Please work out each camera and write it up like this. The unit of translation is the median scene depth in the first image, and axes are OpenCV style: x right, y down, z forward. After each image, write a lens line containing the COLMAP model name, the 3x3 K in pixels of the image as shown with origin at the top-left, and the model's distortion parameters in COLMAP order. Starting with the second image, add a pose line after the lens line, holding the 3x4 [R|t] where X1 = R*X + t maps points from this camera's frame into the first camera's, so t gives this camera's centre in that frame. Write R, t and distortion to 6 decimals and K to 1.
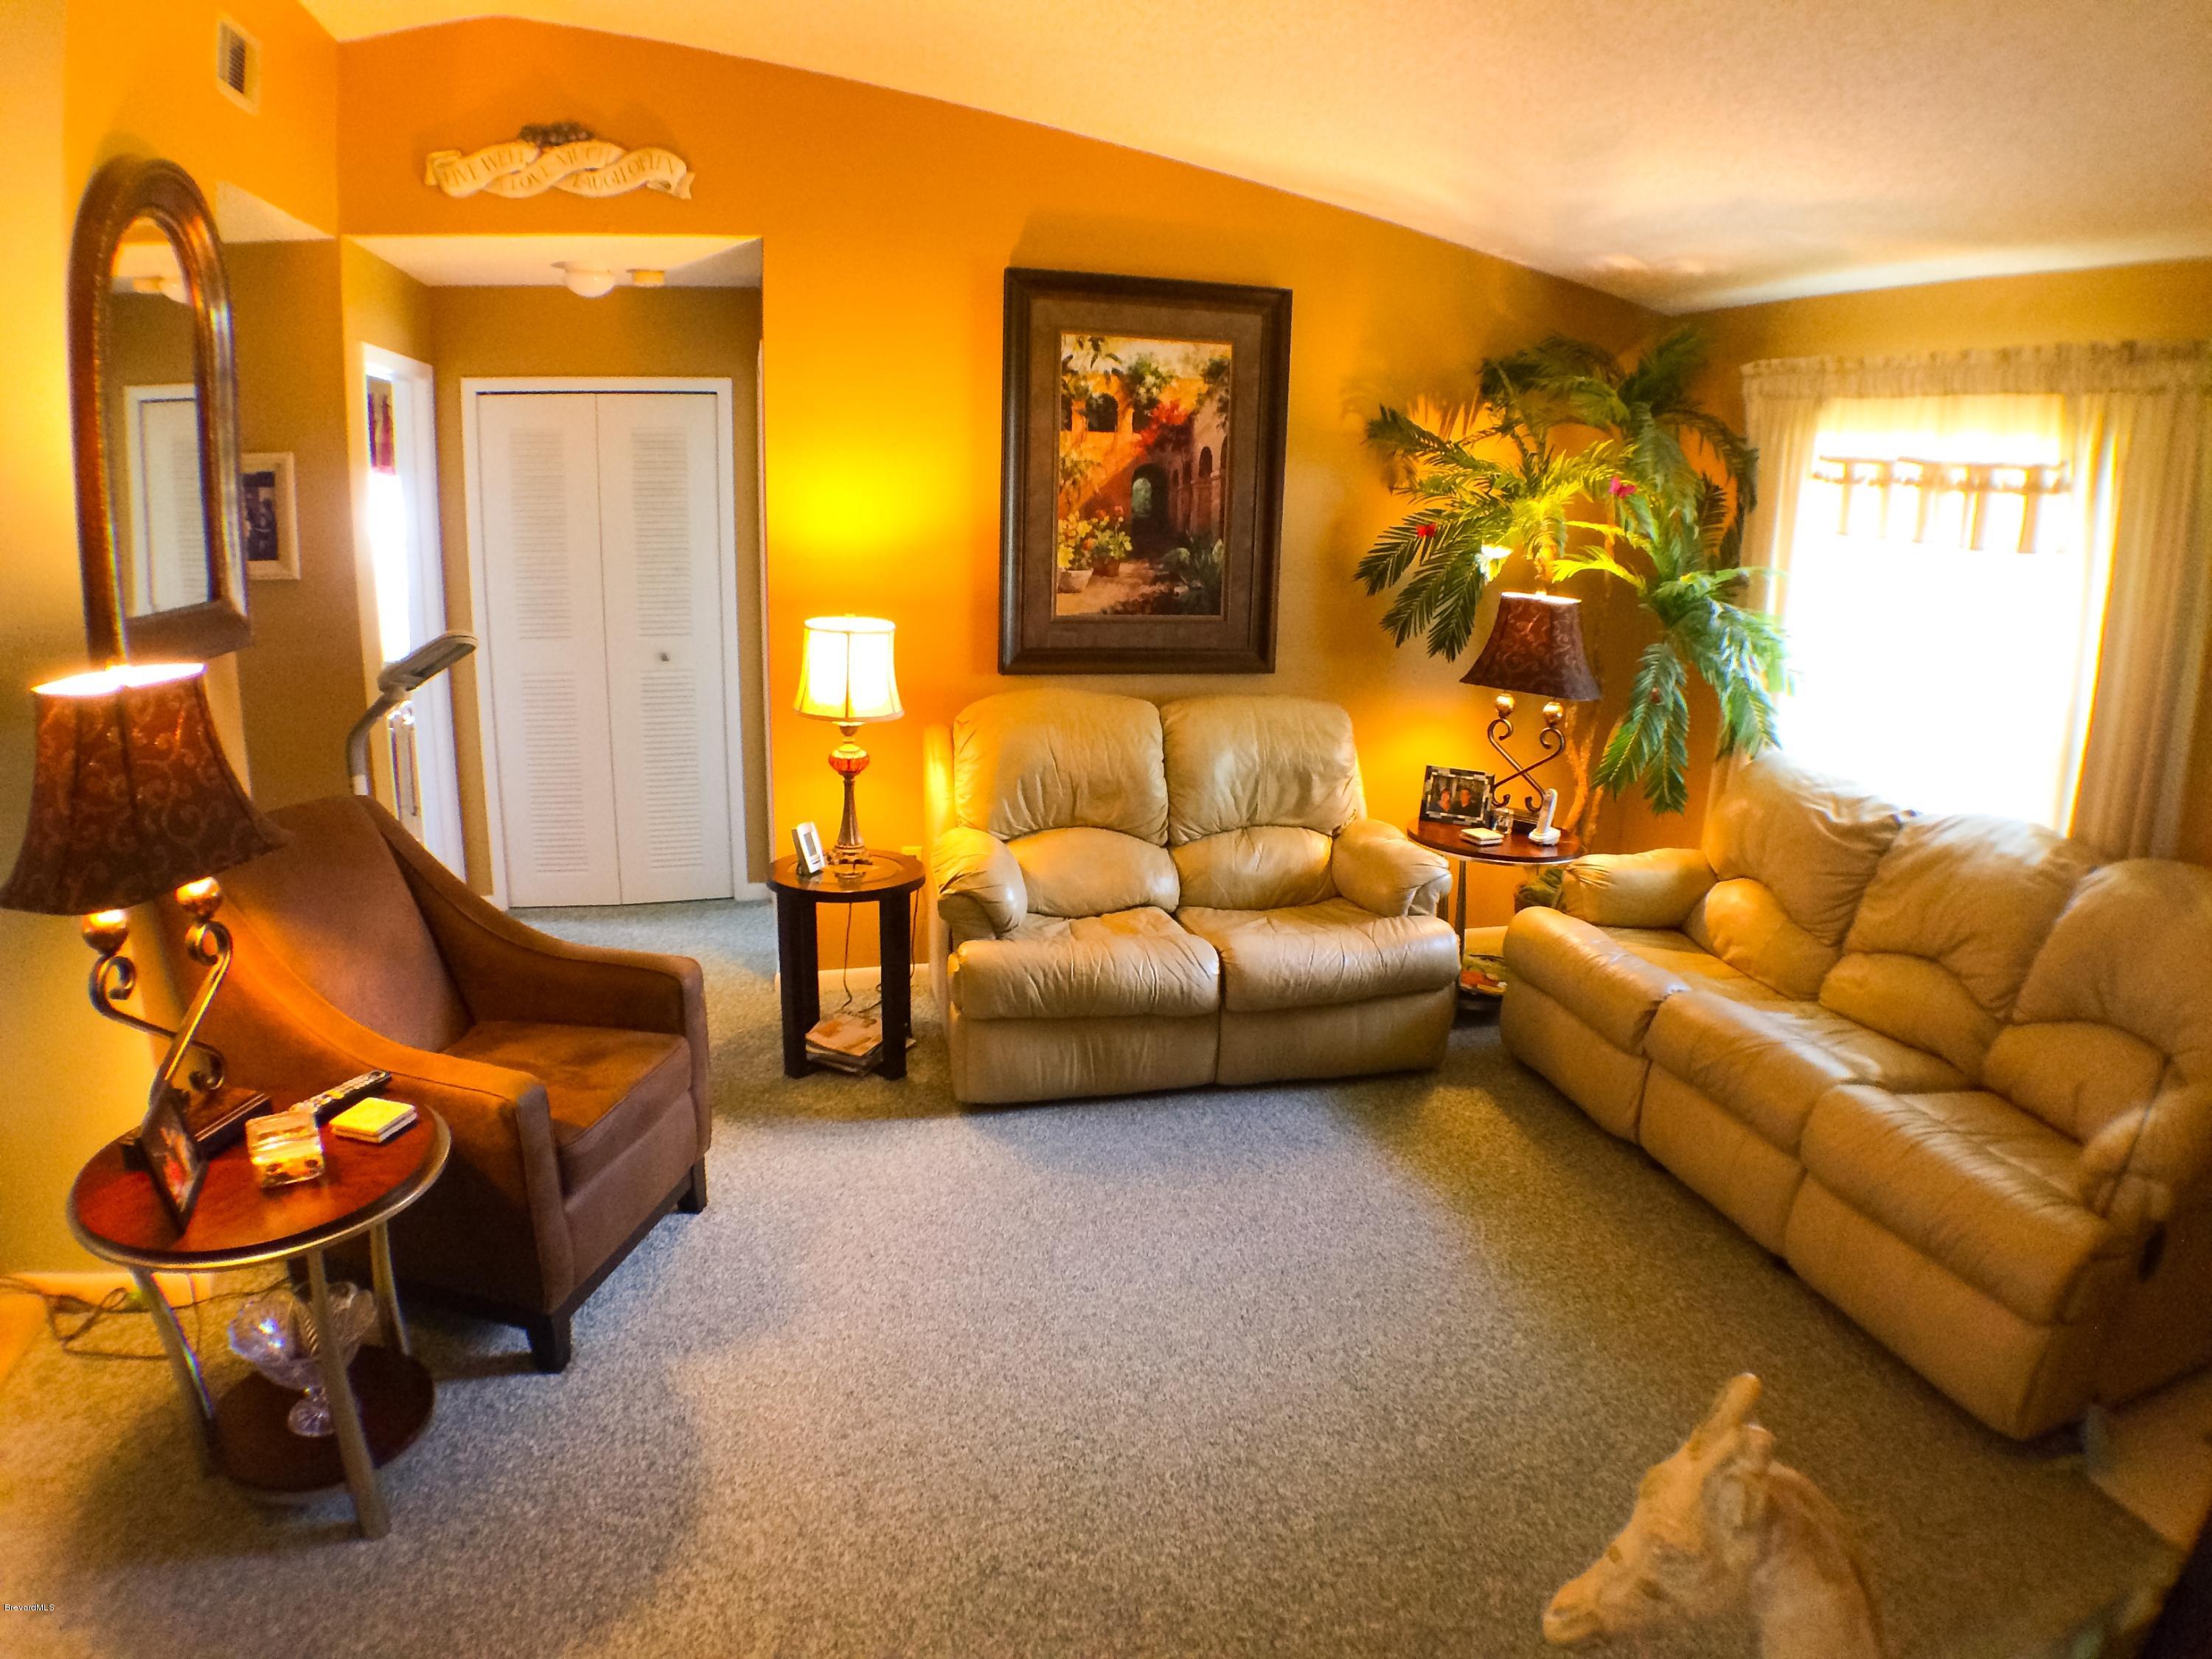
lens RADIAL K [[1334.7, 0, 1106.0], [0, 1334.7, 829.5], [0, 0, 1]] dist [-0.185628, 0.036070]
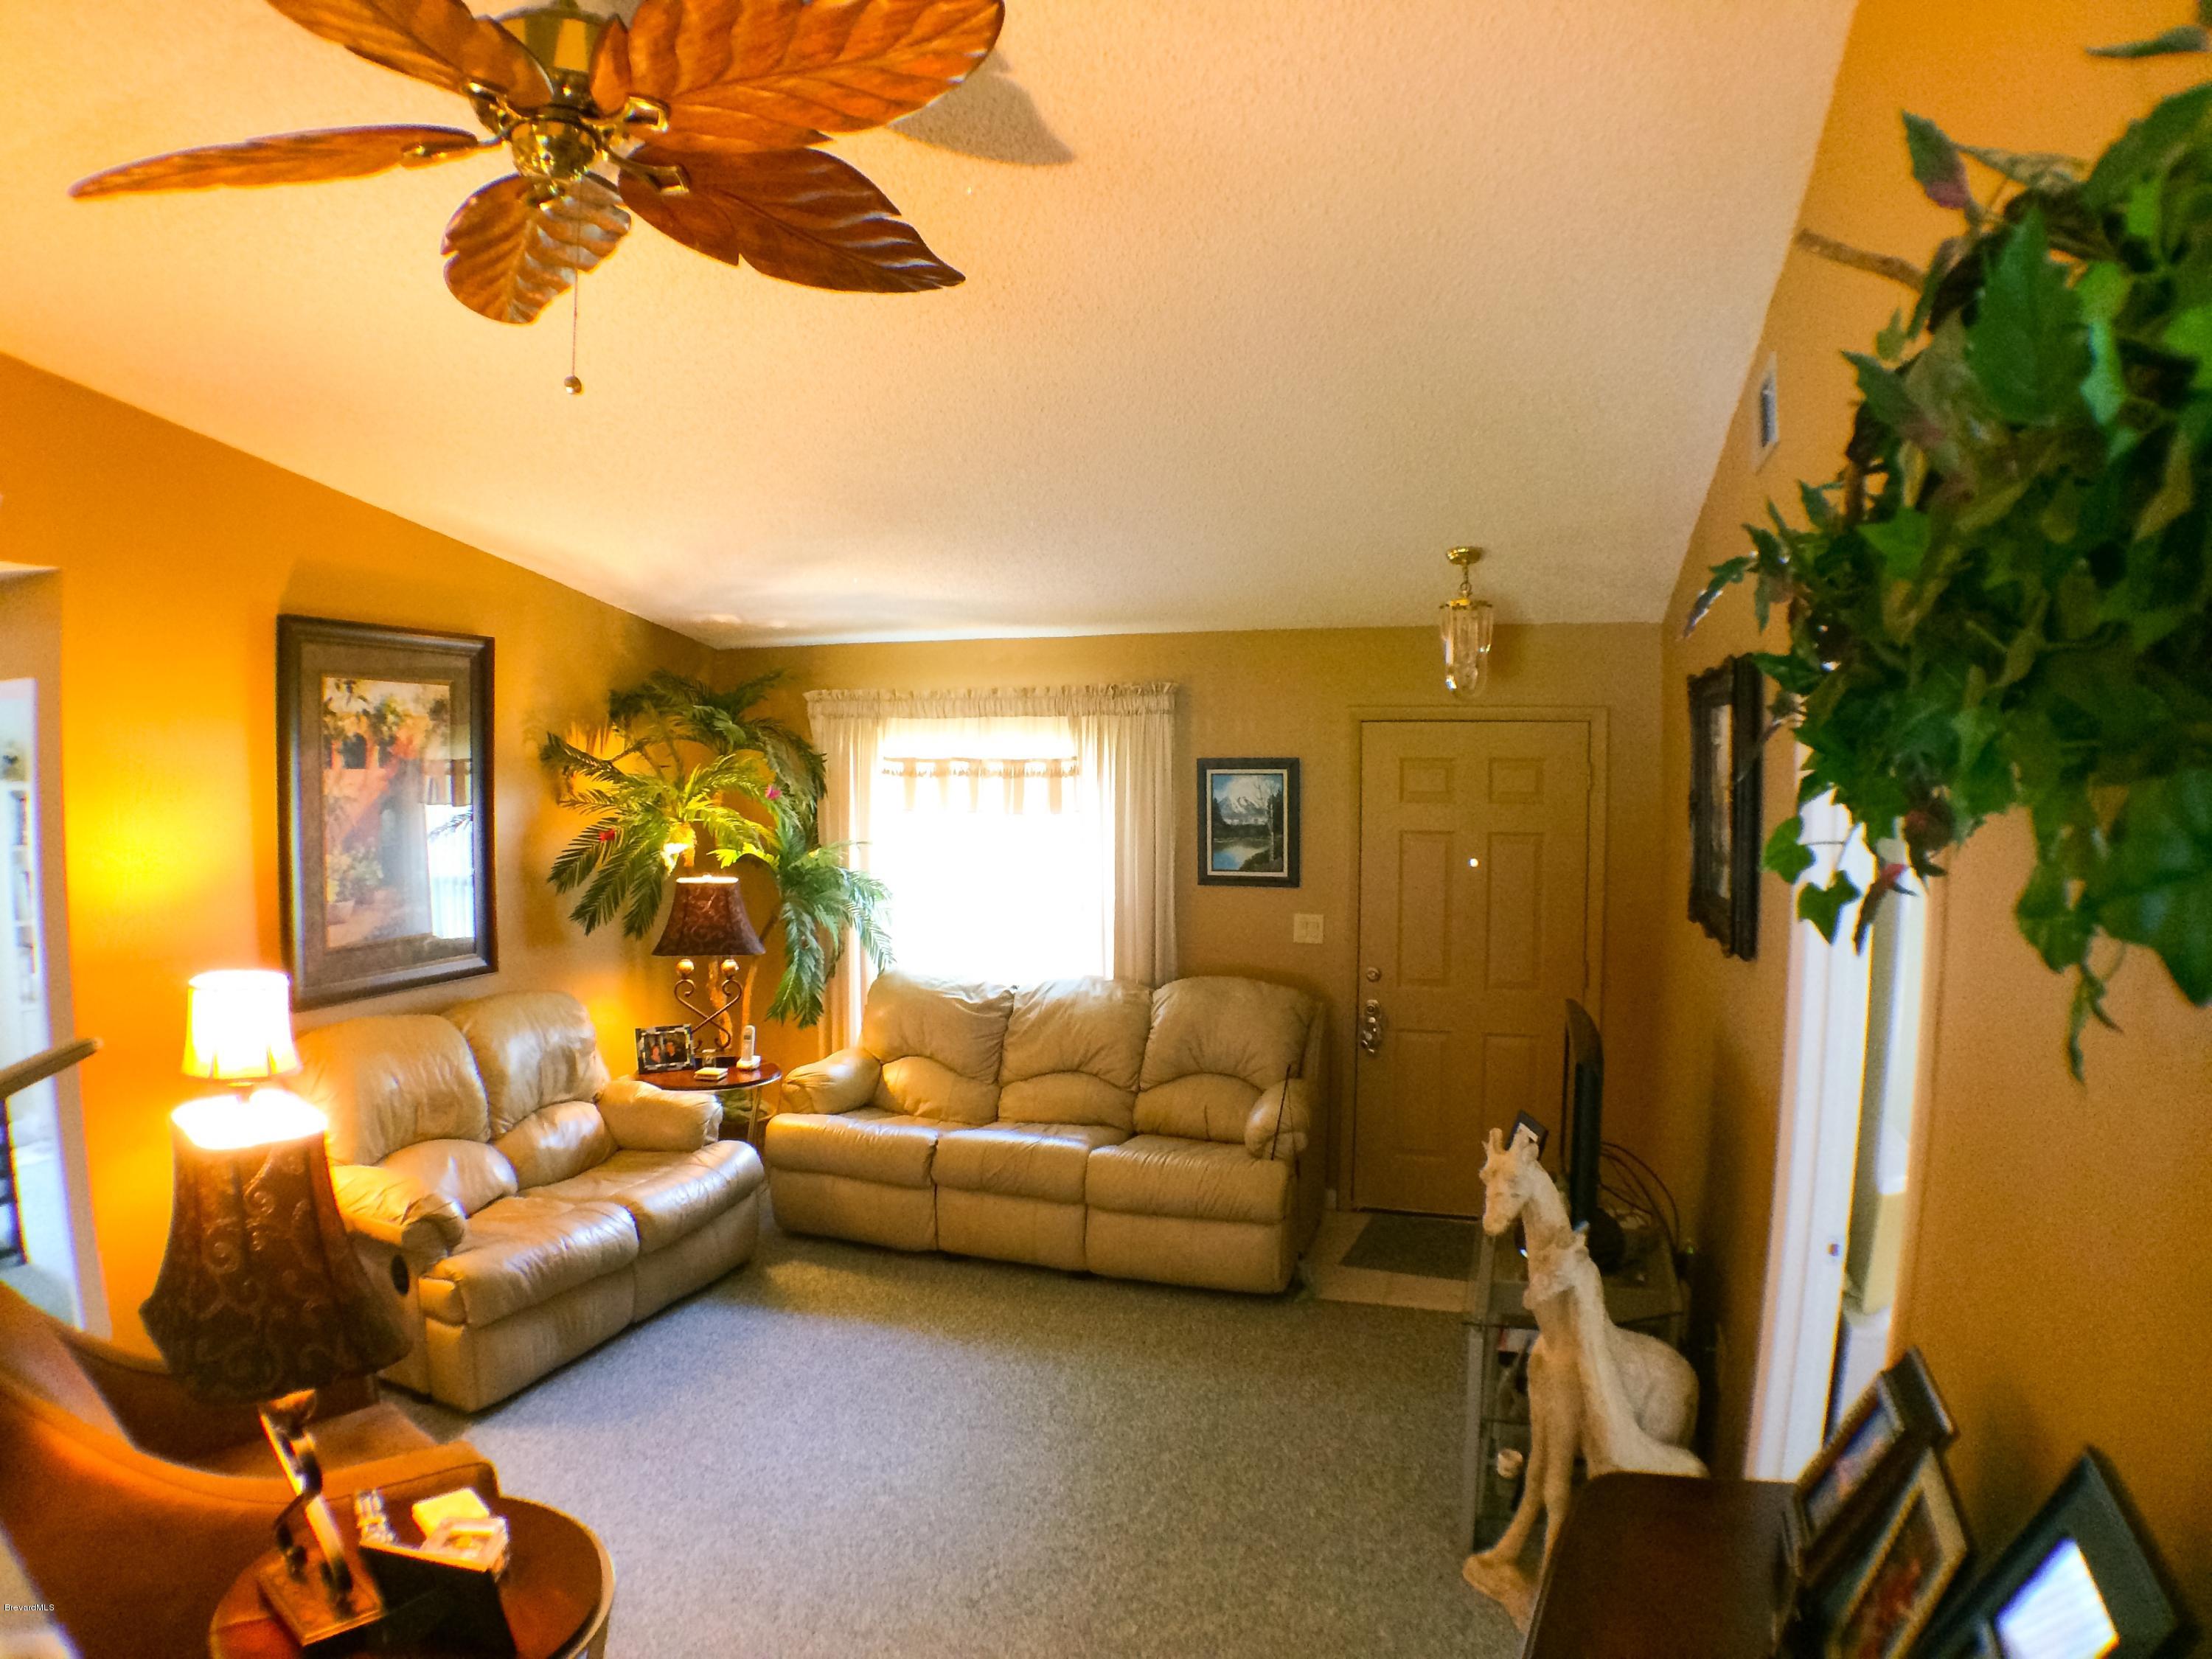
lens RADIAL K [[1334.7, 0, 1106.0], [0, 1334.7, 829.5], [0, 0, 1]] dist [-0.185628, 0.036070]
pose [[0.536349, -0.067799, 0.841269, -0.538918], [0.220775, 0.973332, -0.062312, -0.060474], [-0.814609, 0.219152, 0.537014, -0.021416]]
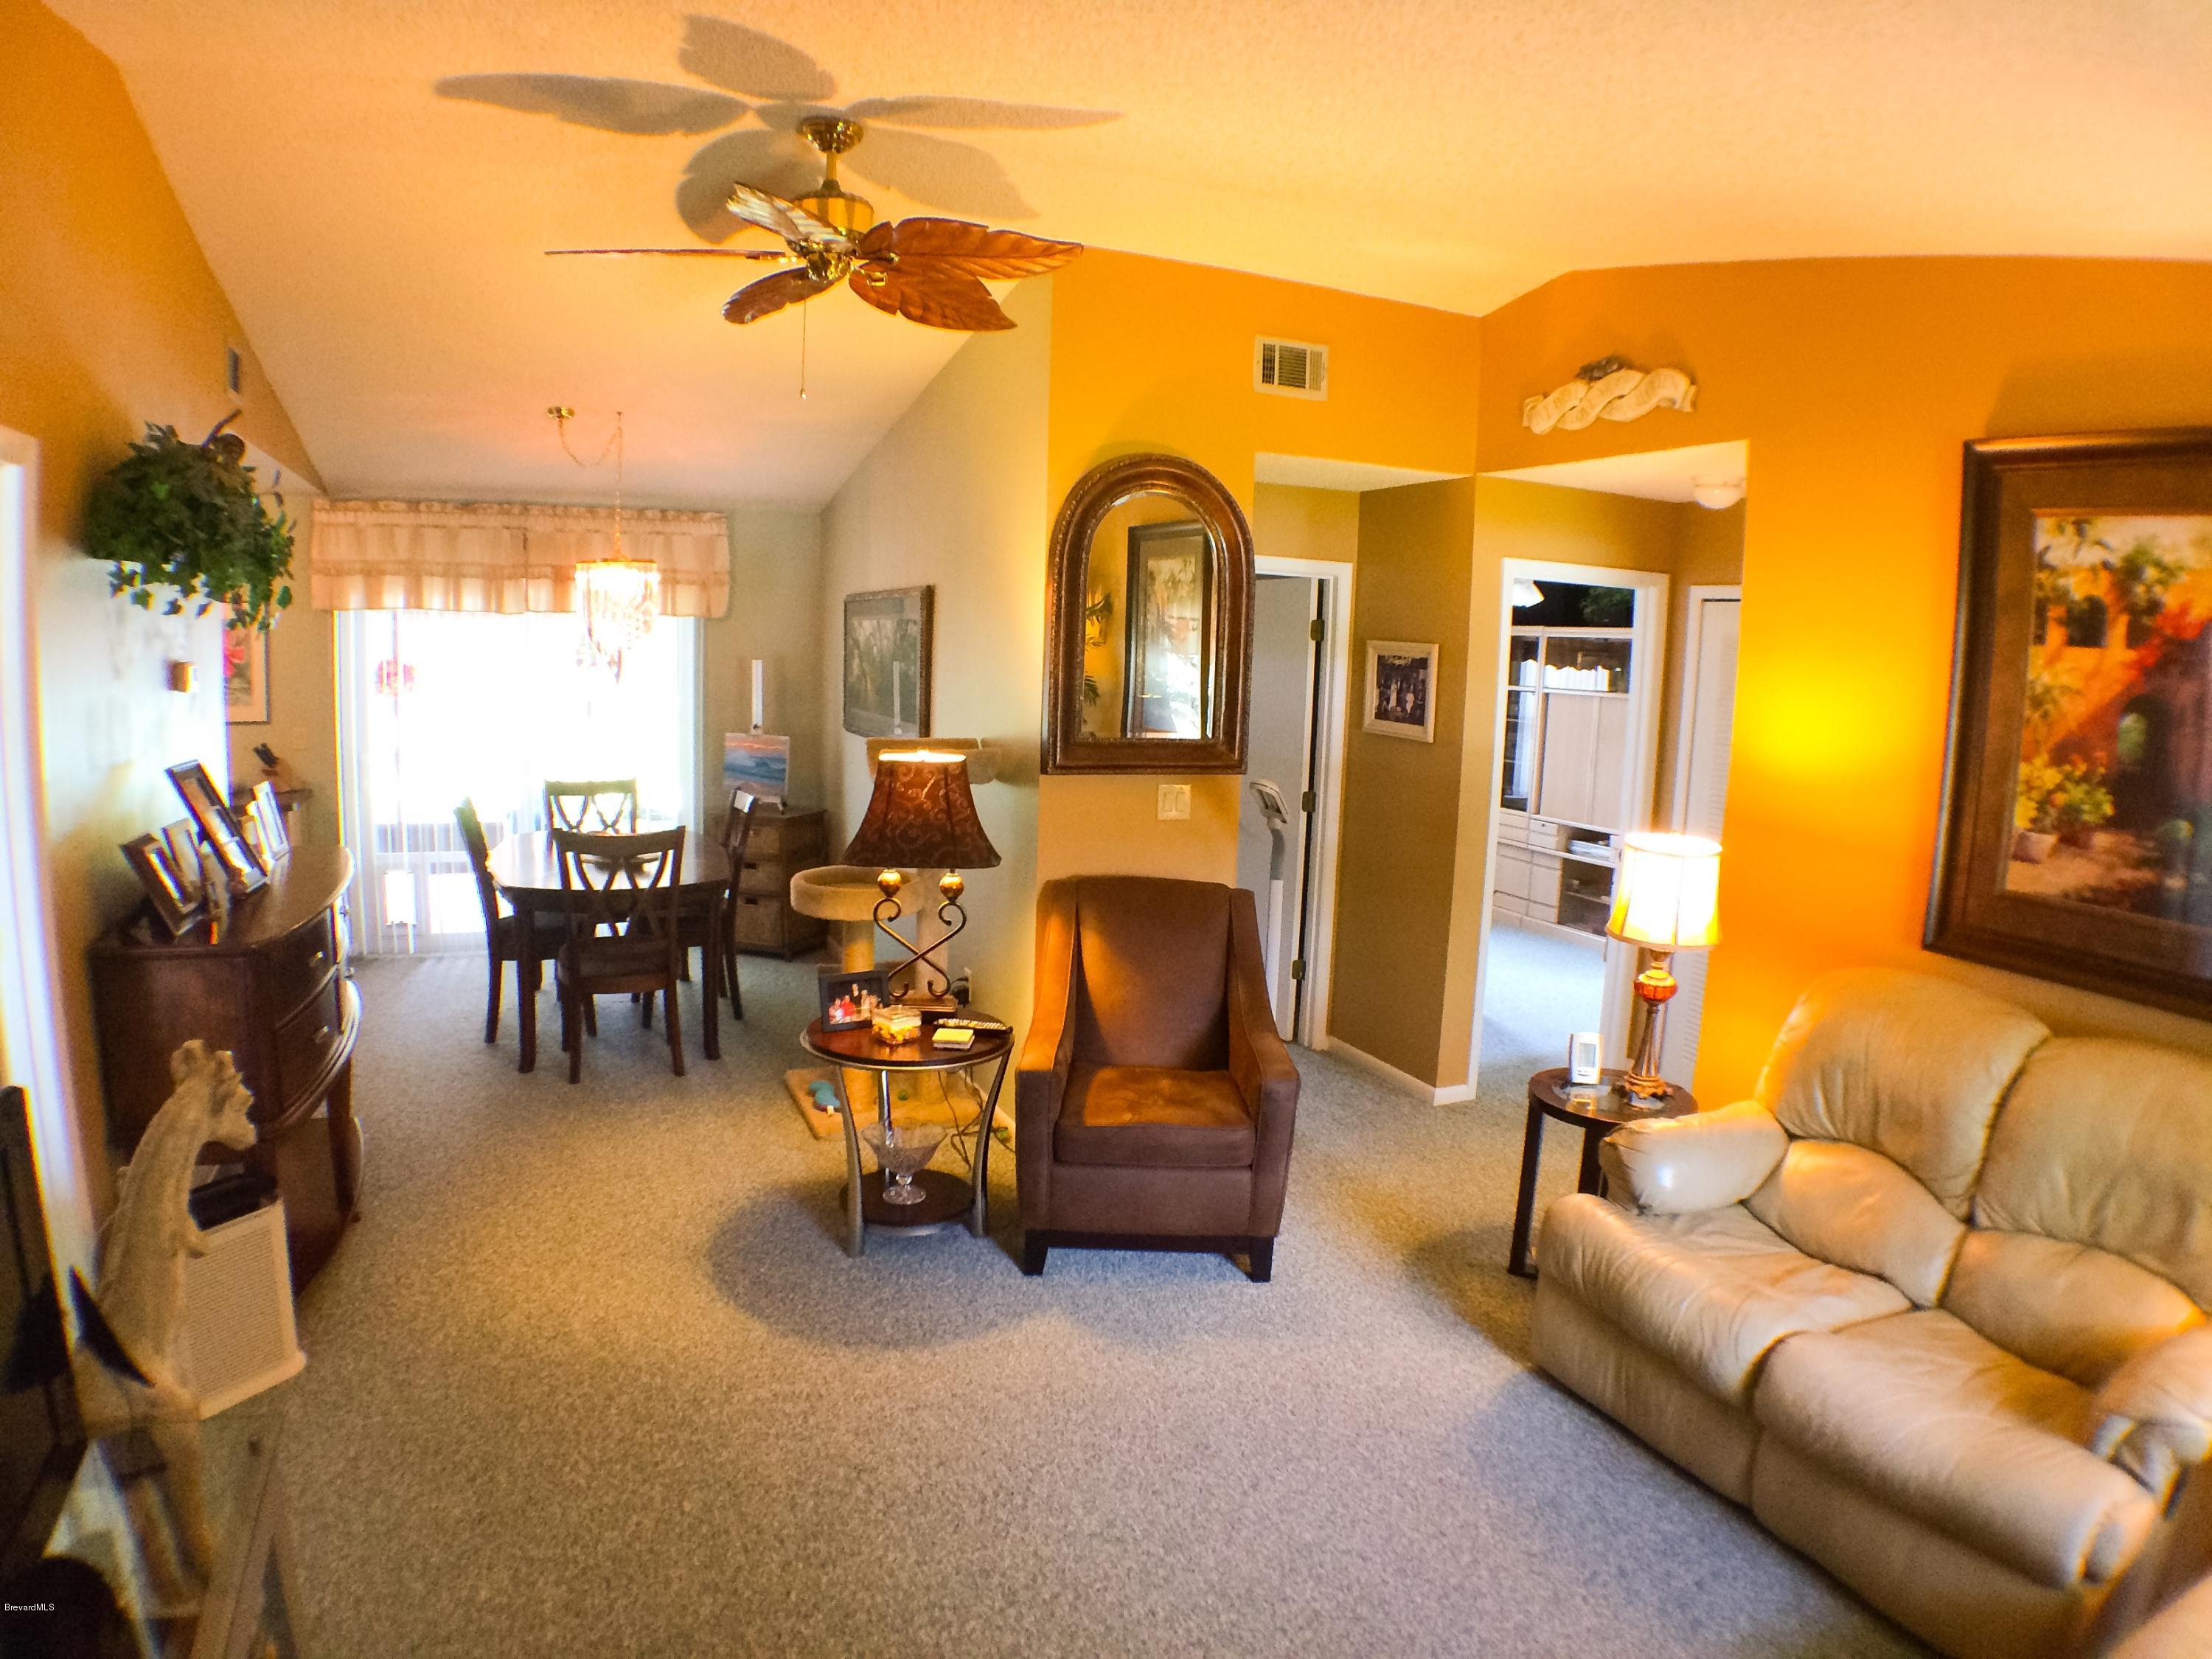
lens RADIAL K [[1334.7, 0, 1106.0], [0, 1334.7, 829.5], [0, 0, 1]] dist [-0.185628, 0.036070]
pose [[0.157307, 0.114558, -0.980883, 0.573080], [-0.278857, 0.957981, 0.067162, -0.102276], [0.947361, 0.262961, 0.182642, 0.404169]]
